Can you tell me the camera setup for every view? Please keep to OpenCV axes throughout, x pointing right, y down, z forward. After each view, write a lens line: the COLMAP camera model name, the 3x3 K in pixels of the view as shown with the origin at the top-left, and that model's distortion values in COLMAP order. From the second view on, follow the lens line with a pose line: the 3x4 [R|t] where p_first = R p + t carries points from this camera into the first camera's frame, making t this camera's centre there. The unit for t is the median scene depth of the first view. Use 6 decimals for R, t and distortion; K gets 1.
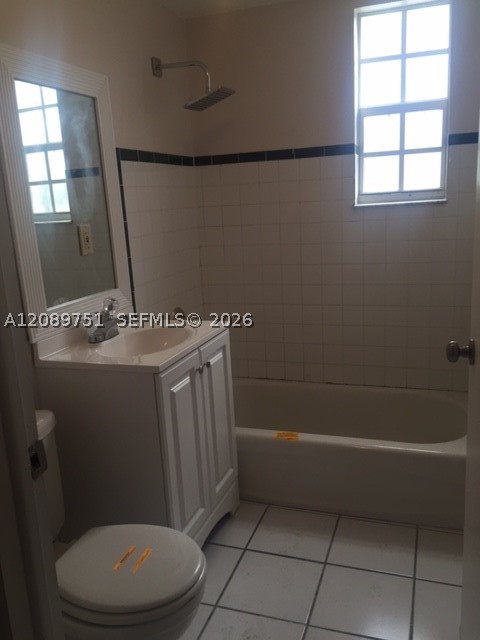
lens RADIAL K [[561.9, 0, 240.0], [0, 561.9, 320.0], [0, 0, 1]] dist [0.069436, -0.002519]
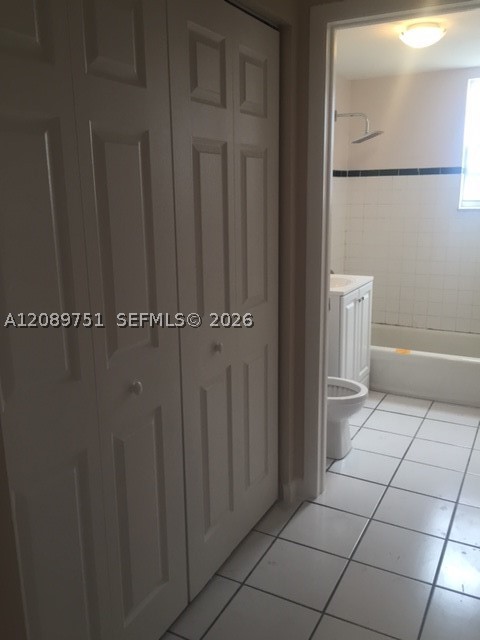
lens RADIAL K [[561.9, 0, 240.0], [0, 561.9, 320.0], [0, 0, 1]] dist [0.069436, -0.002519]
pose [[0.987502, 0.071083, -0.140669, -0.160568], [-0.068032, 0.997334, 0.026391, 0.110309], [0.142170, -0.016491, 0.989705, -0.685641]]
